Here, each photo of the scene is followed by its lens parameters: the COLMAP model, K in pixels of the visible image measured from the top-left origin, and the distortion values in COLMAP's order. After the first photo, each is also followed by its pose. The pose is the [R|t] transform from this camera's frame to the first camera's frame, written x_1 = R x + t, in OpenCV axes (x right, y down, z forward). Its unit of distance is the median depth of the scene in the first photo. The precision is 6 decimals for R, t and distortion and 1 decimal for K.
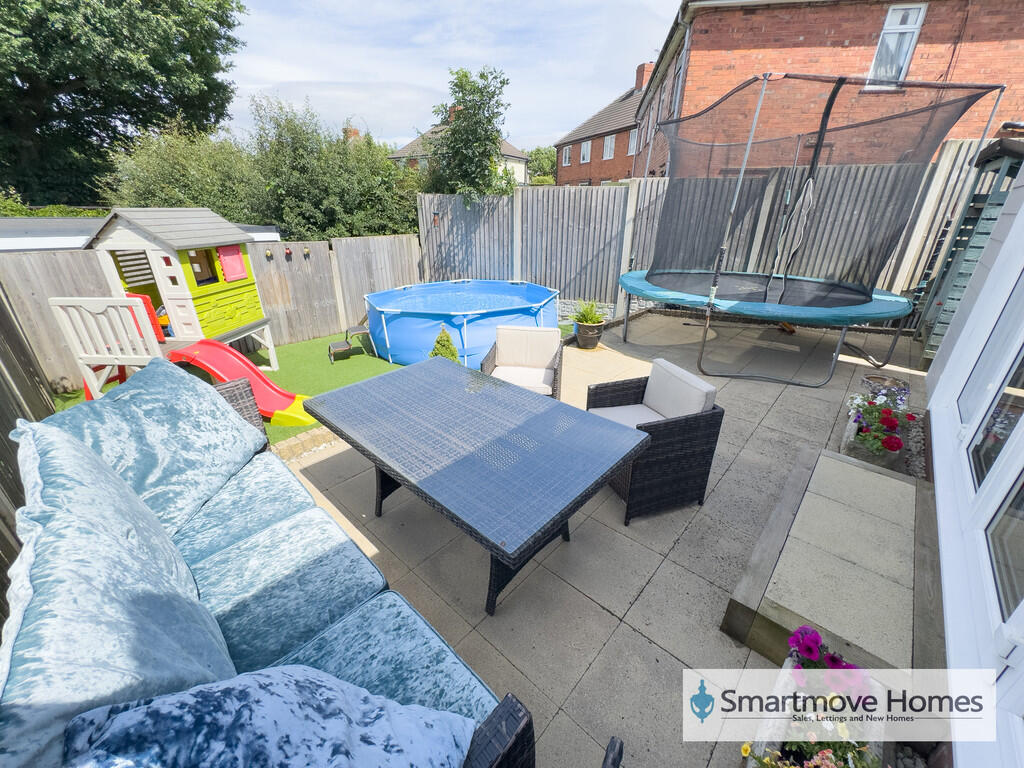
lens RADIAL K [[413.4, 0, 515.6], [0, 413.4, 382.9], [0, 0, 1]] dist [-0.003331, -0.000185]
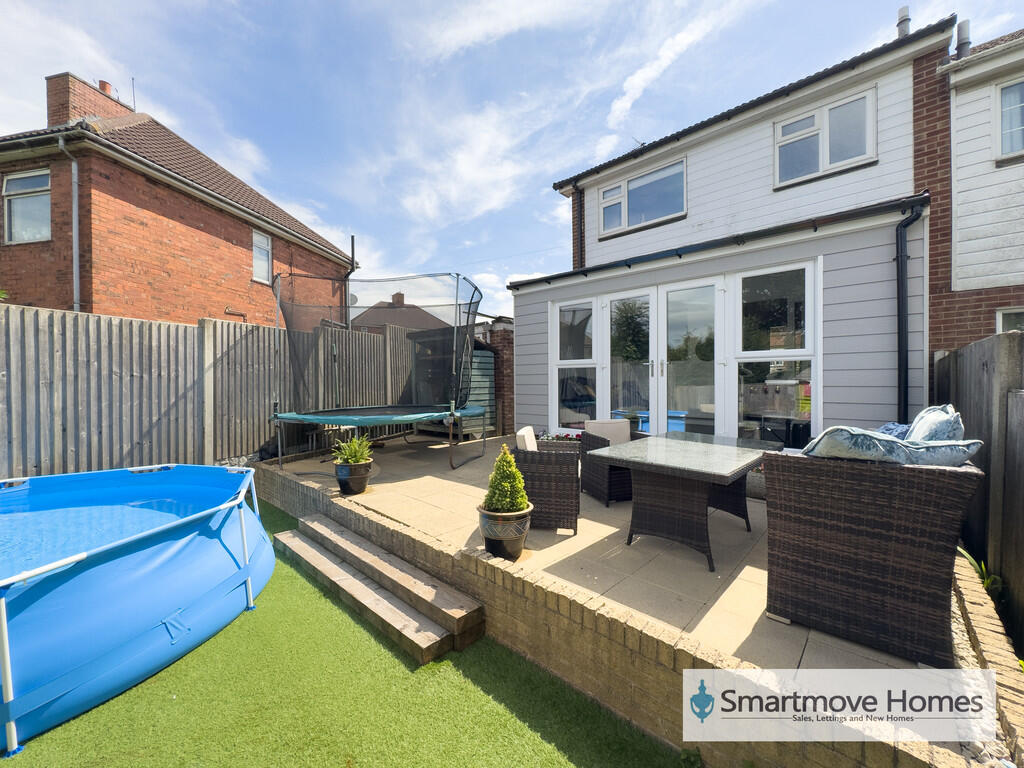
lens RADIAL K [[413.4, 0, 515.4], [0, 413.4, 382.1], [0, 0, 1]] dist [-0.003331, -0.000185]
pose [[0.036829, -0.014781, 0.999212, -0.474482], [0.408851, 0.912600, -0.001570, -0.113002], [-0.911858, 0.408587, 0.039653, 0.415695]]
